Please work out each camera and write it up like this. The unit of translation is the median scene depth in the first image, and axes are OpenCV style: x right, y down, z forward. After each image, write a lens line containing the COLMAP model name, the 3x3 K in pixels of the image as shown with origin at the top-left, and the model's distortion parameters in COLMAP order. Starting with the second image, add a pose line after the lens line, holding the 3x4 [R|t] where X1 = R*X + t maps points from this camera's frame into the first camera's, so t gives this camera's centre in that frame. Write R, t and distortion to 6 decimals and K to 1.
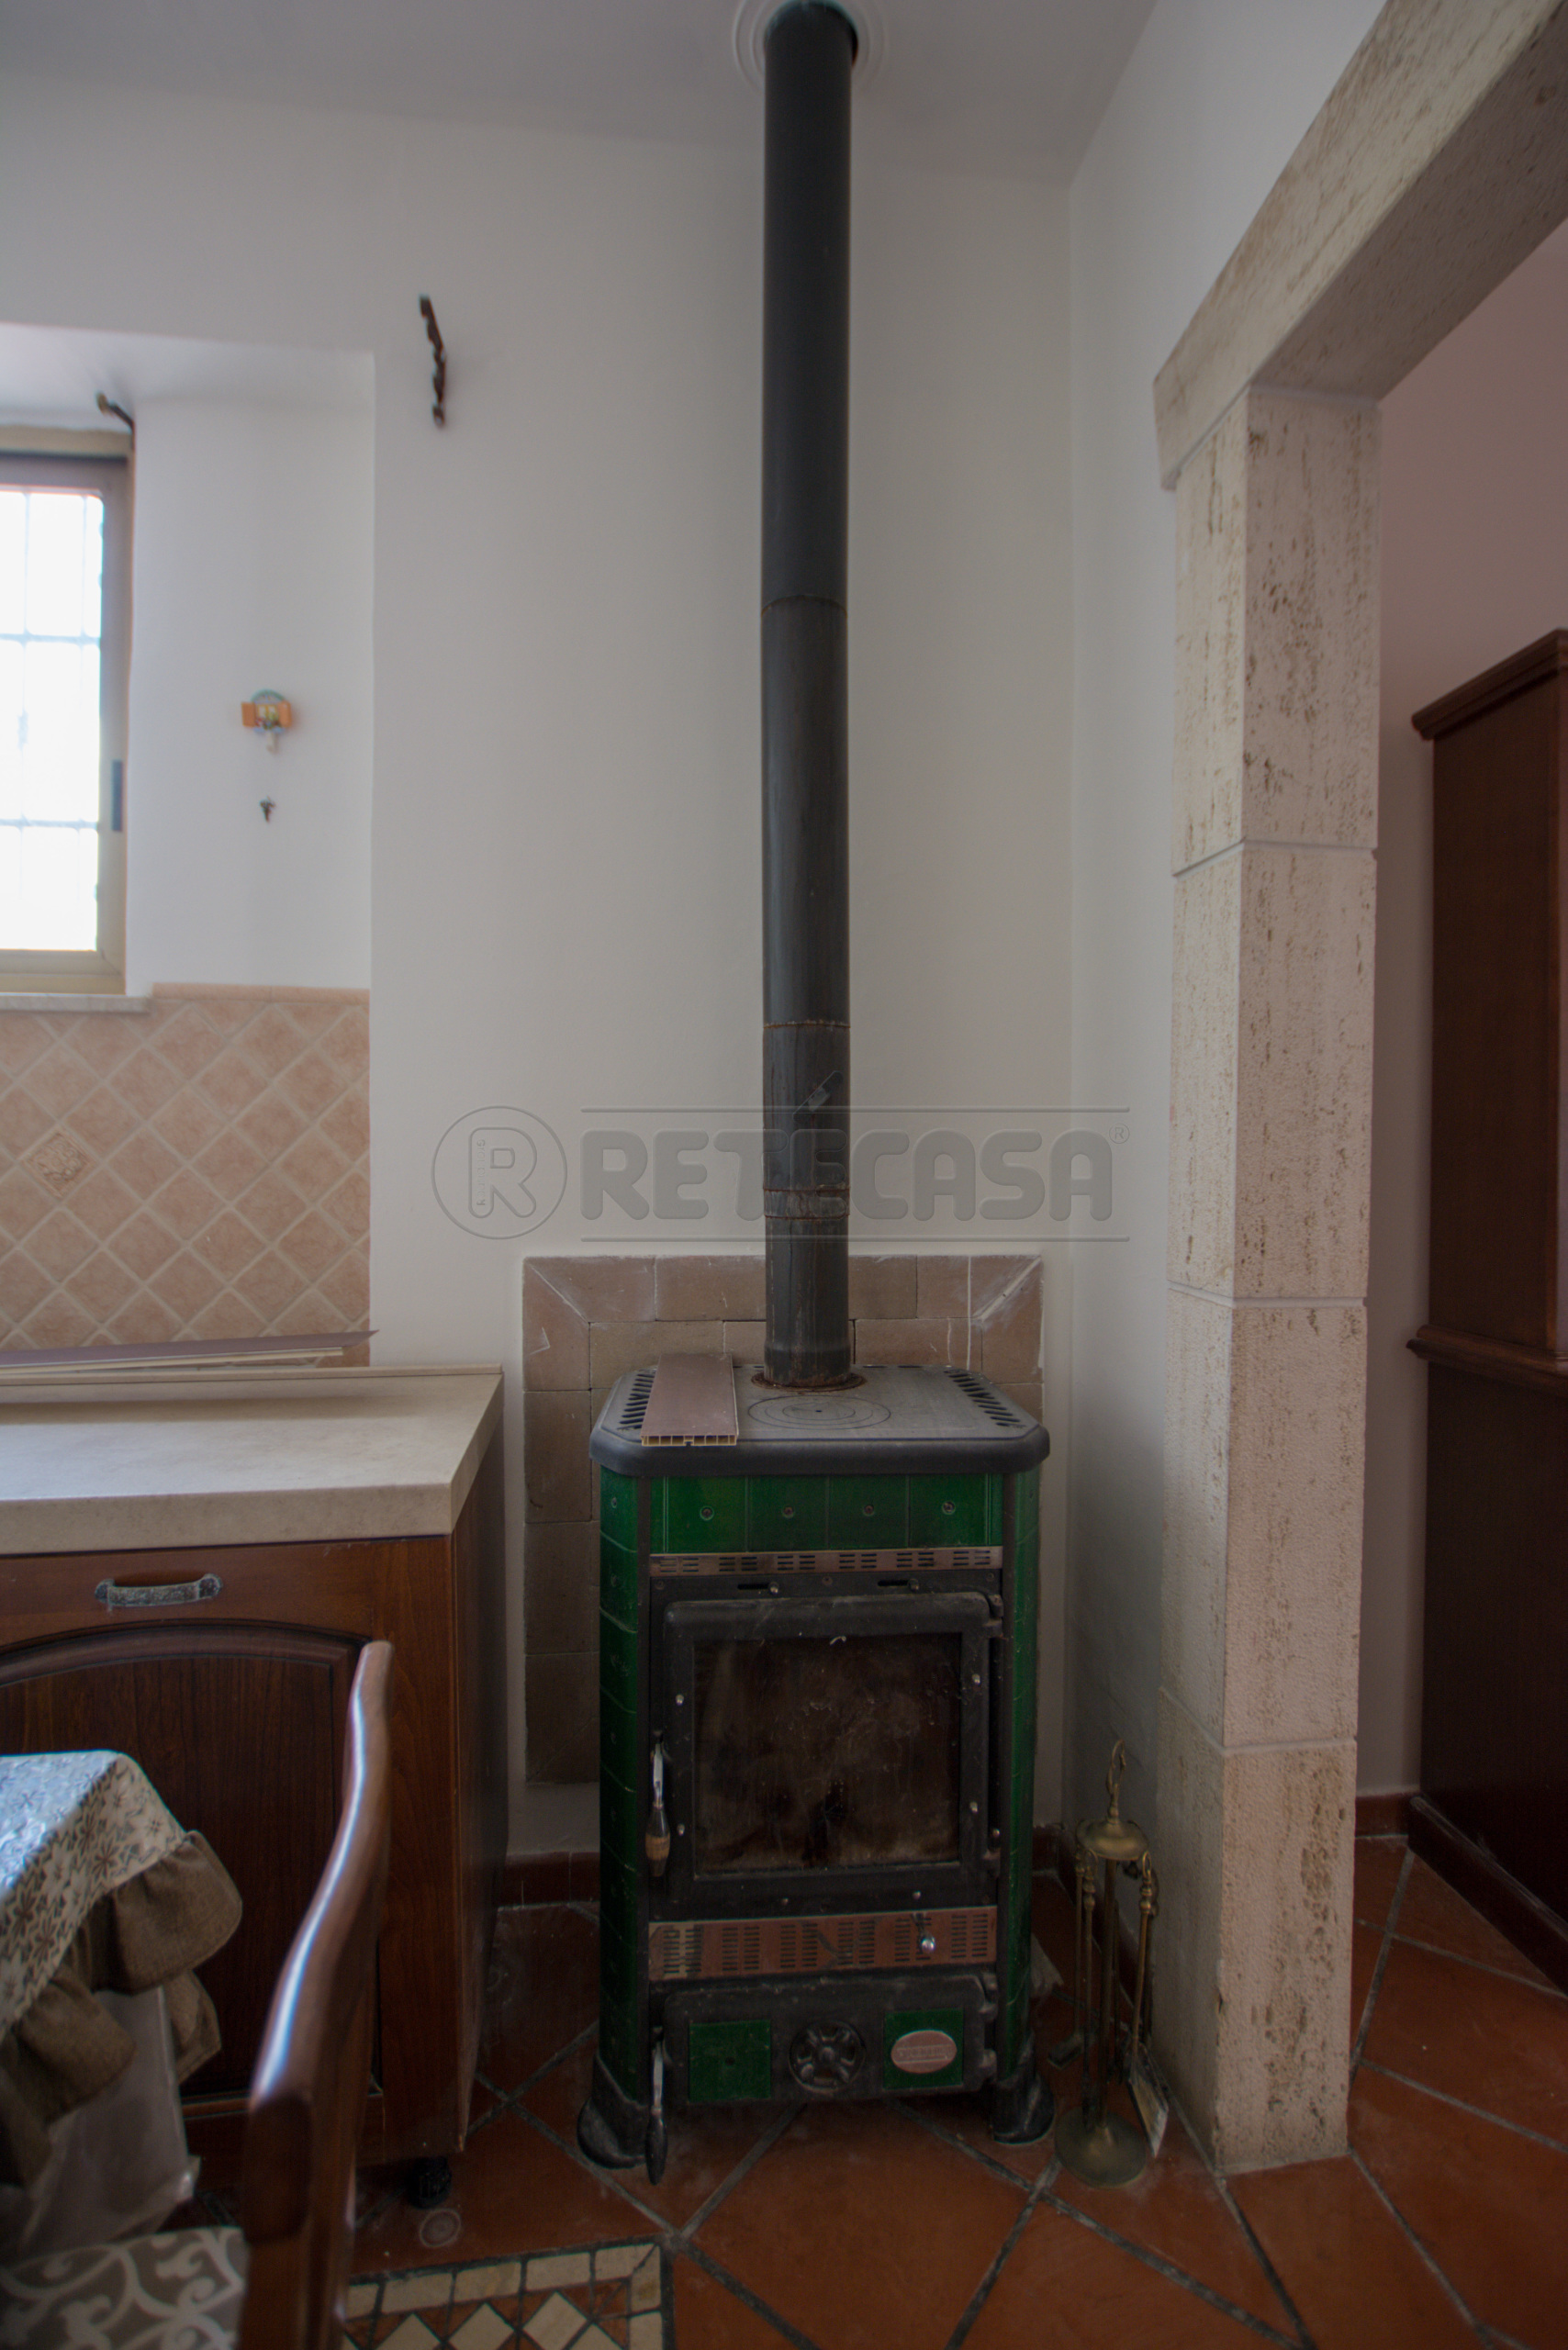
lens RADIAL K [[1093.0, 0, 784.0], [0, 1093.0, 1175.0], [0, 0, 1]] dist [-0.037130, 0.010919]
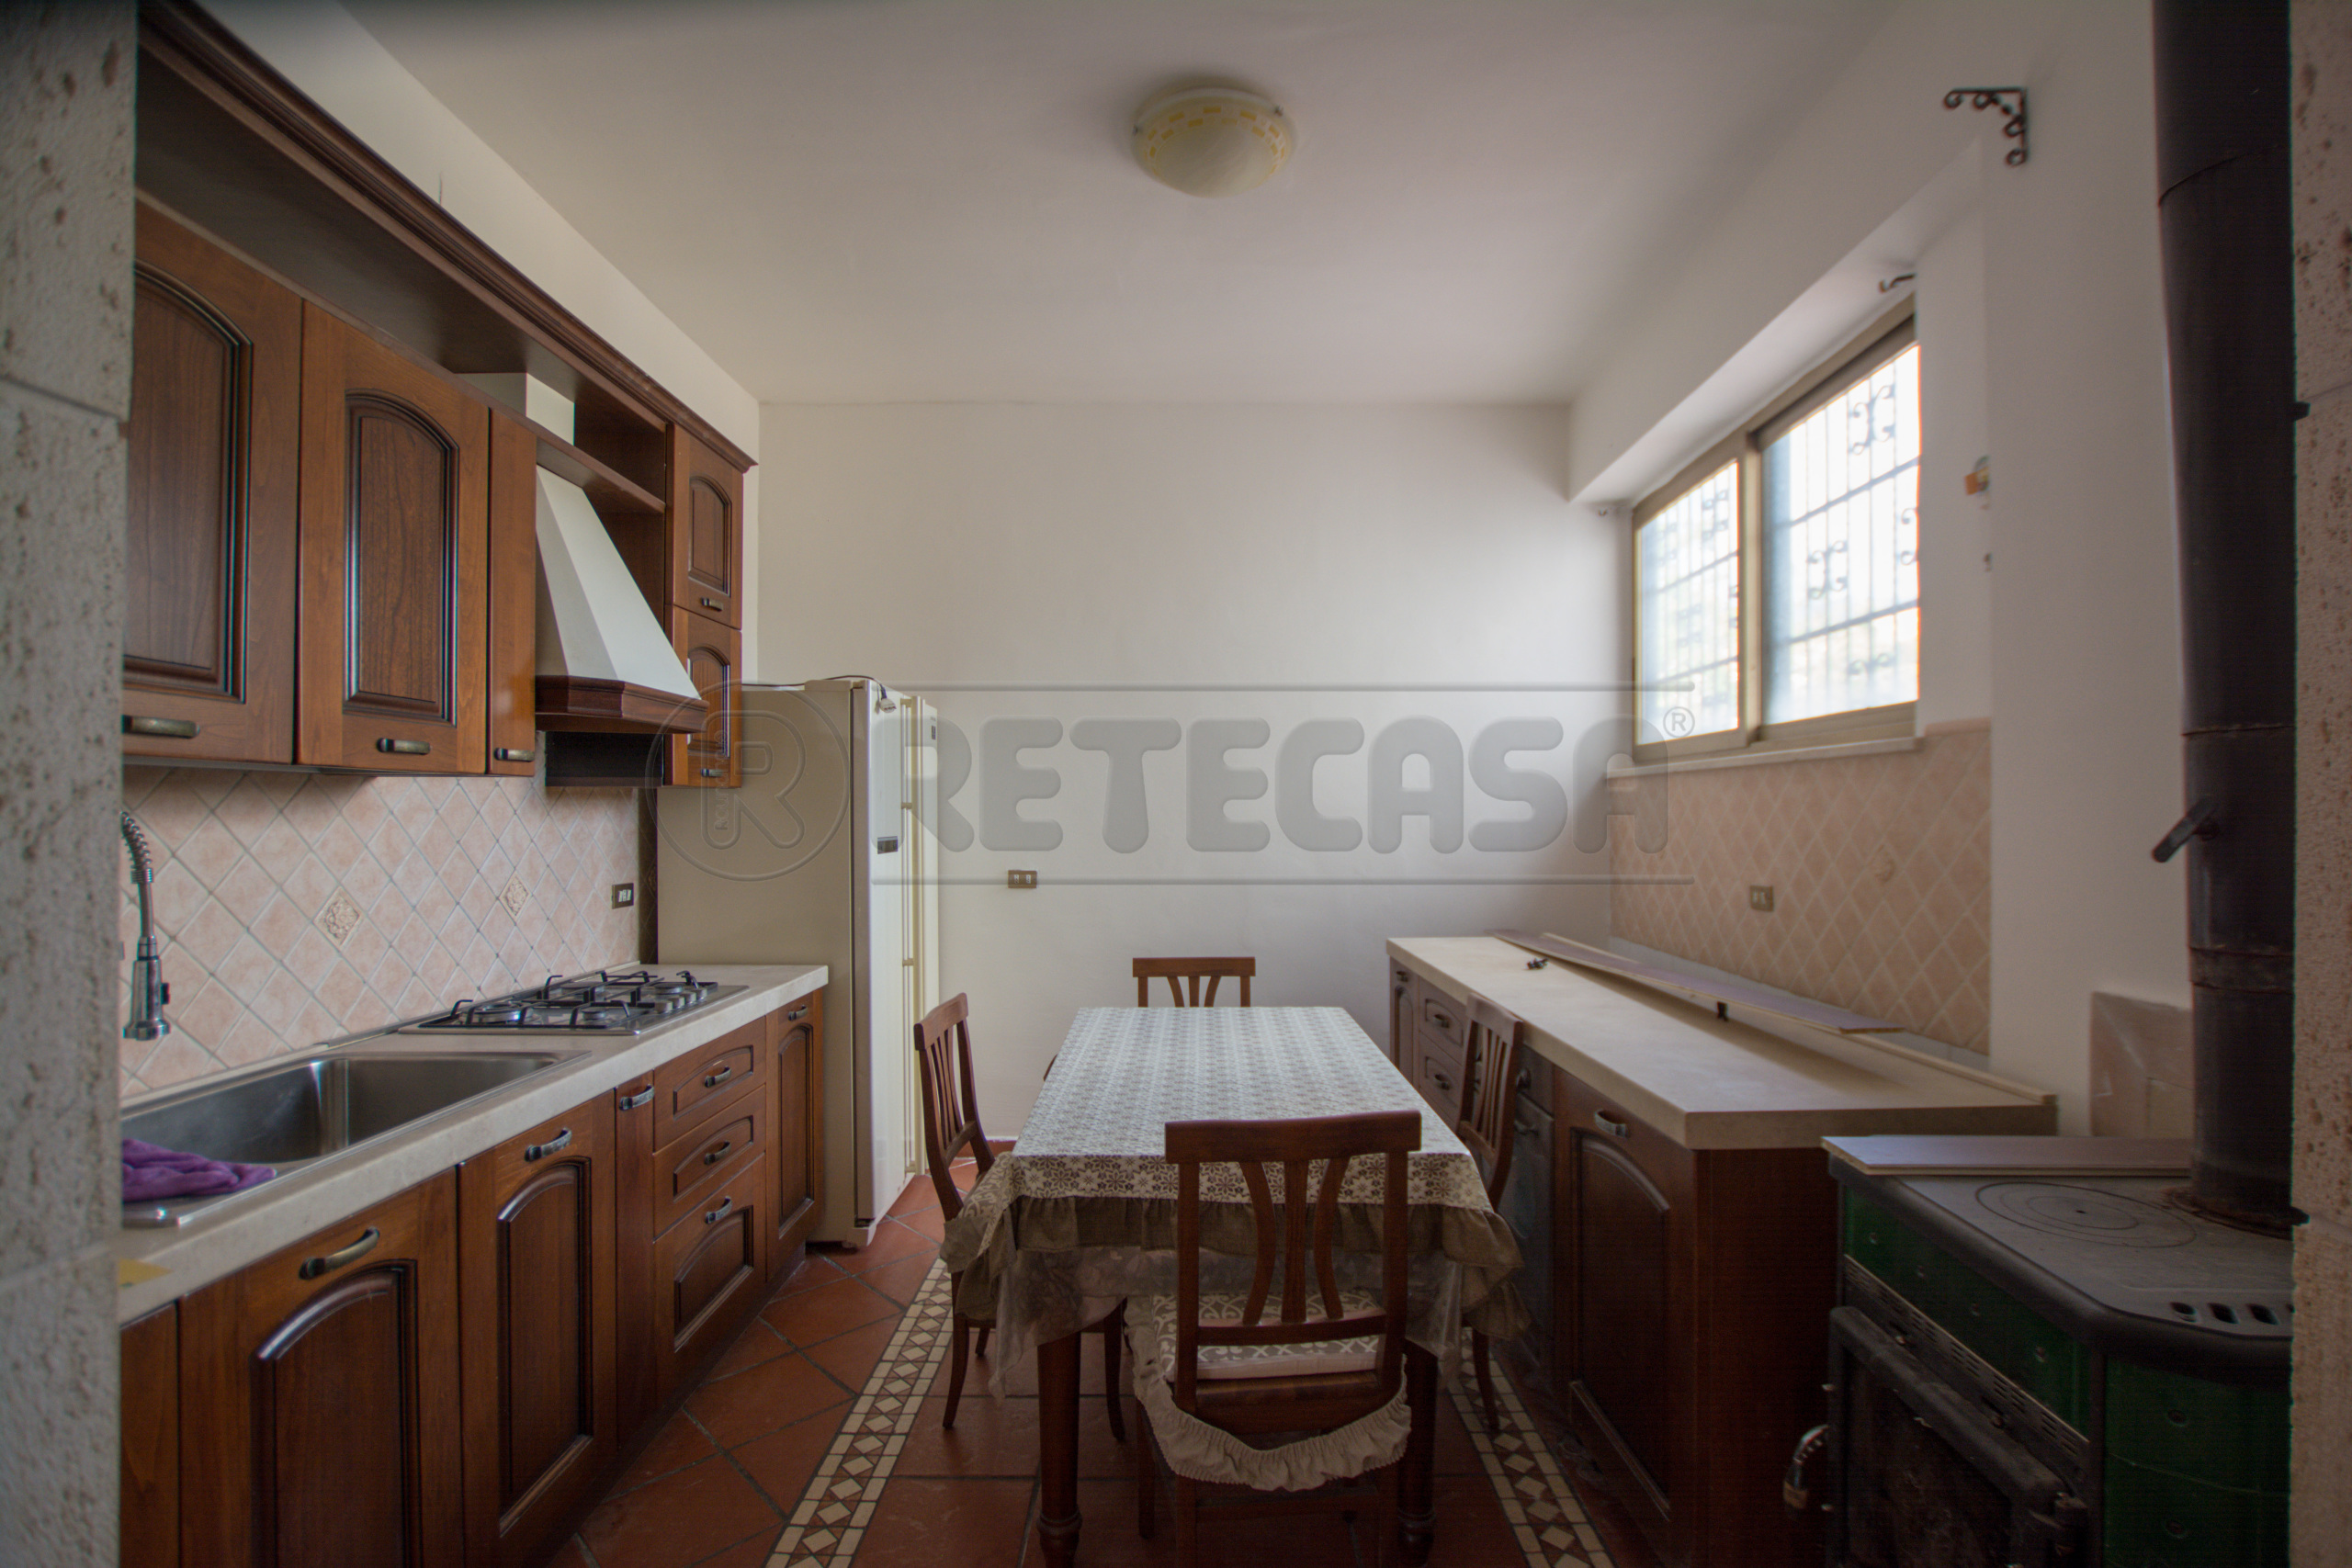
lens RADIAL K [[1073.9, 0, 1191.4], [0, 1073.9, 817.6], [0, 0, 1]] dist [-0.042371, 0.009391]
pose [[-0.151155, -0.004906, -0.988498, 0.723379], [-0.016383, 0.999863, -0.002458, -0.054636], [0.988374, 0.015823, -0.151215, 0.352712]]
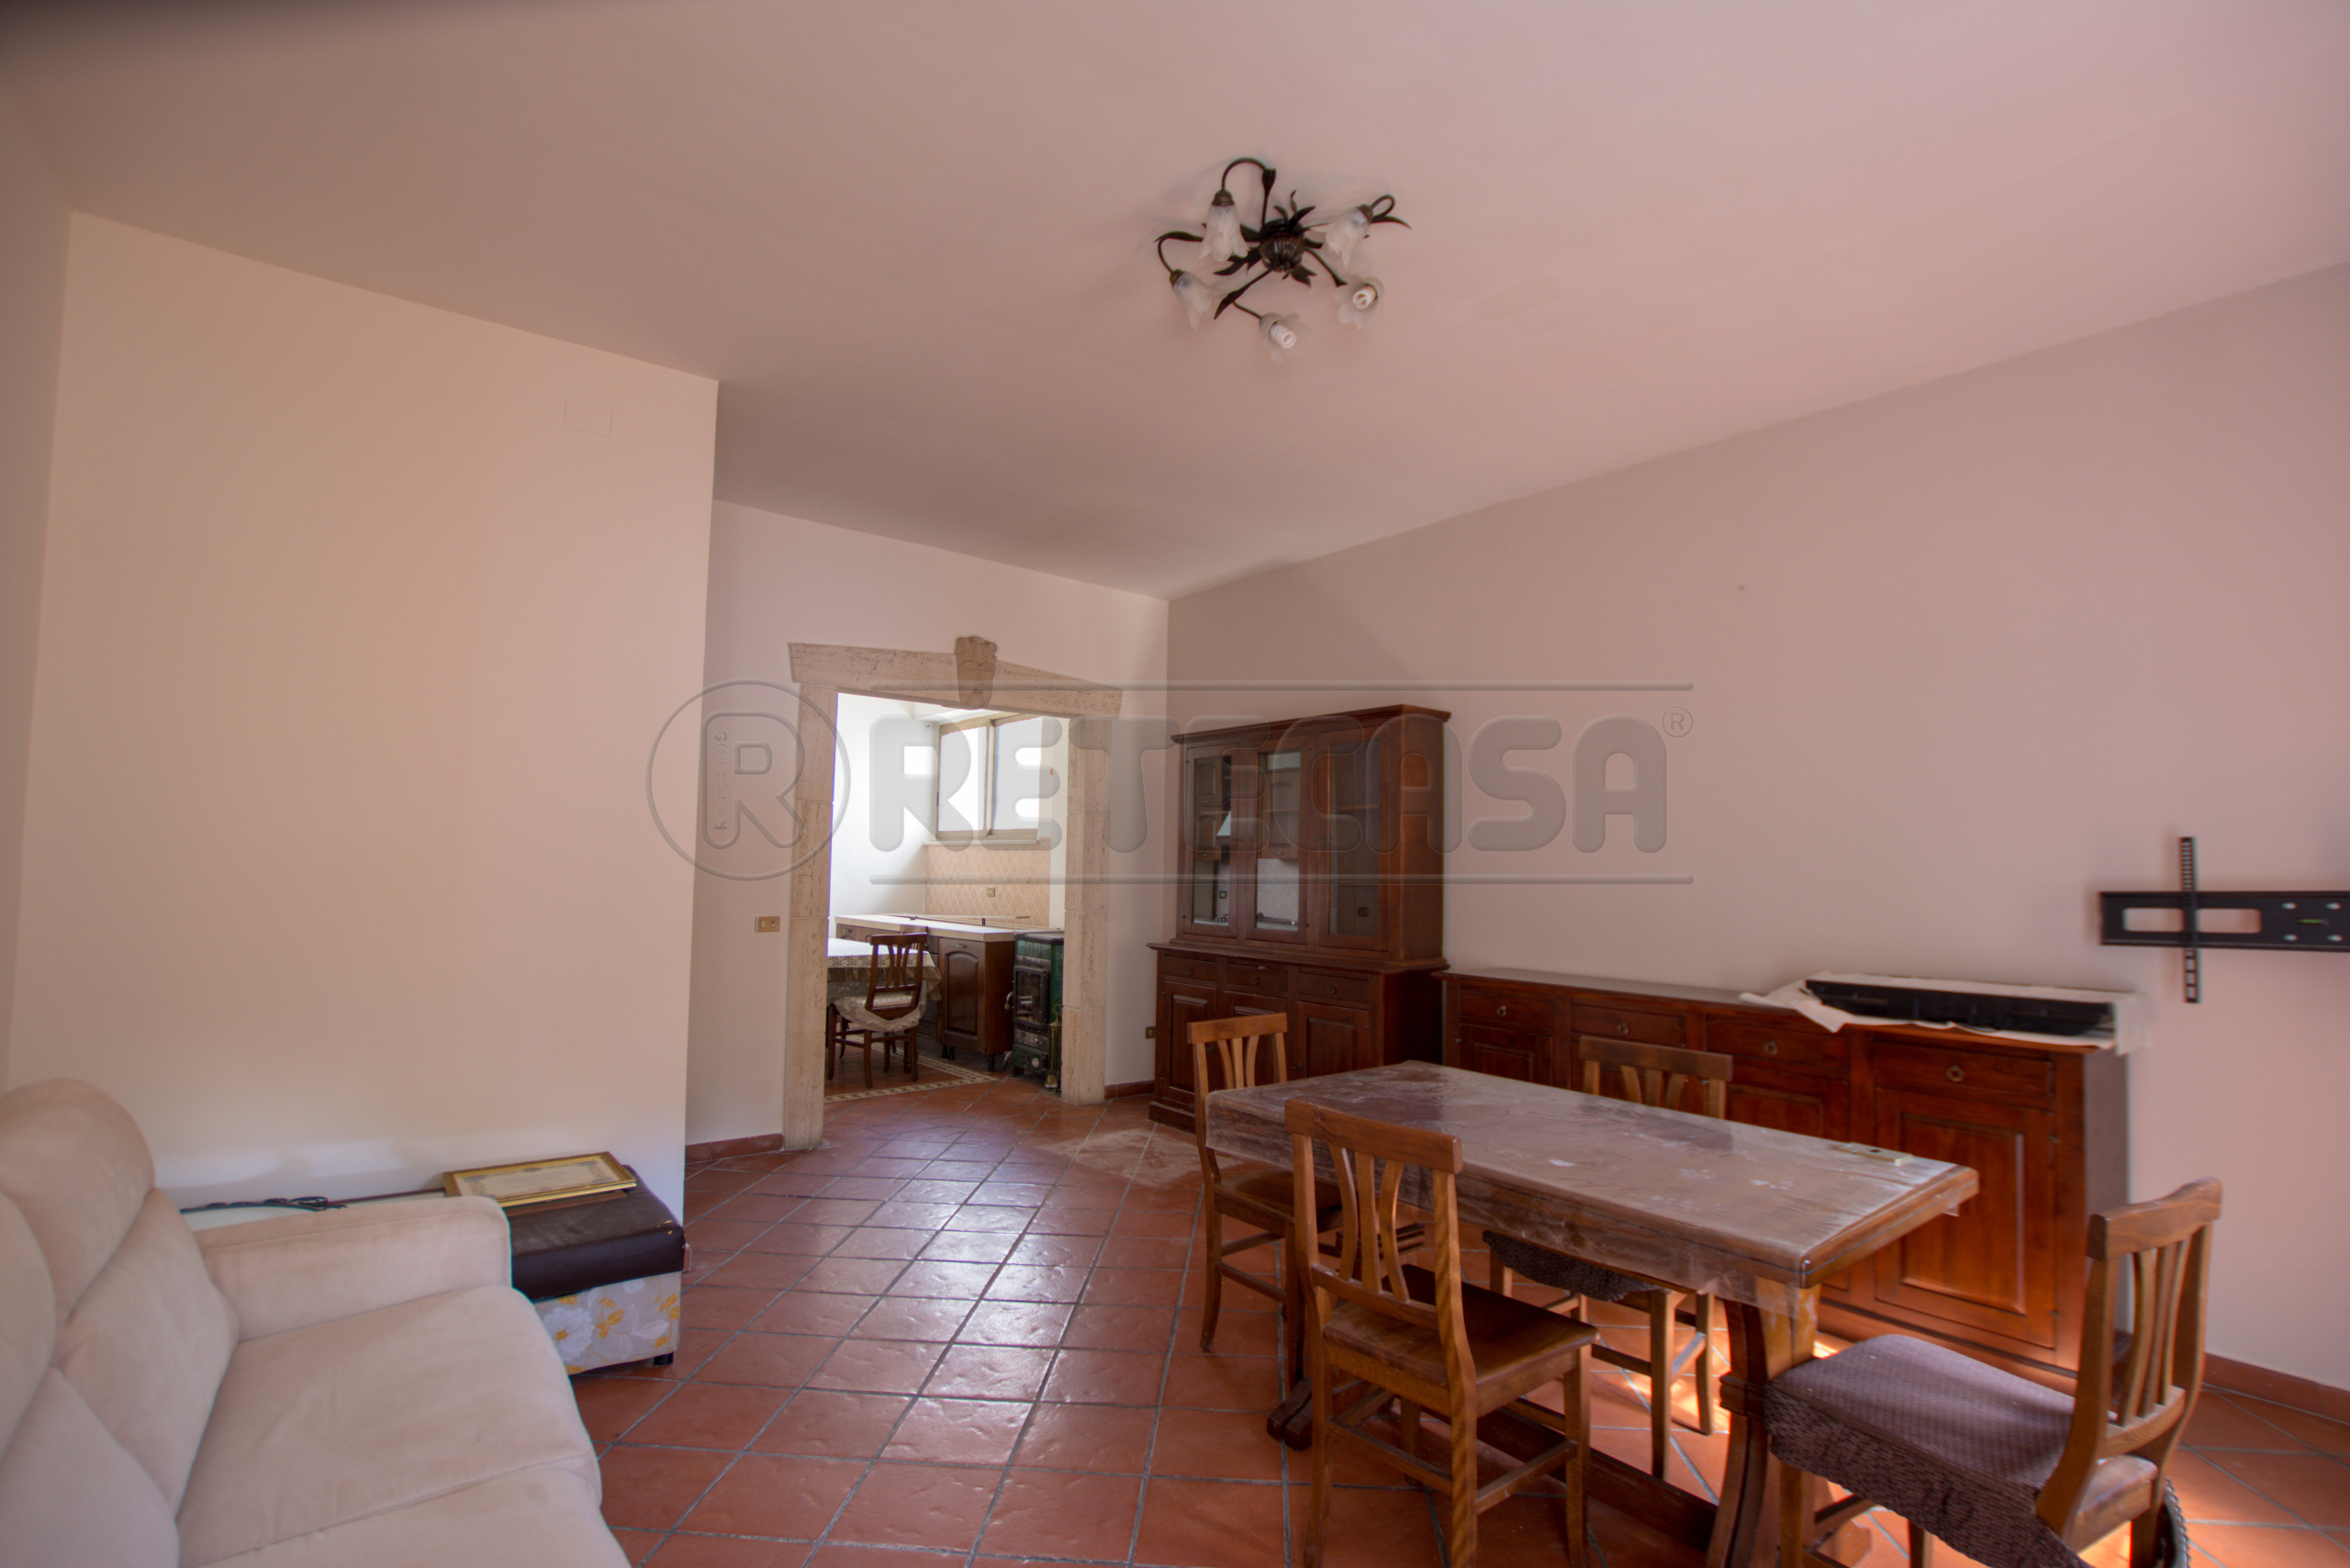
lens RADIAL K [[1093.0, 0, 1197.4], [0, 1093.0, 815.7], [0, 0, 1]] dist [-0.037130, 0.010919]
pose [[0.535625, -0.036844, -0.843652, 3.320576], [-0.029337, 0.997633, -0.062194, -0.015166], [0.843946, 0.058063, 0.533276, -0.754825]]
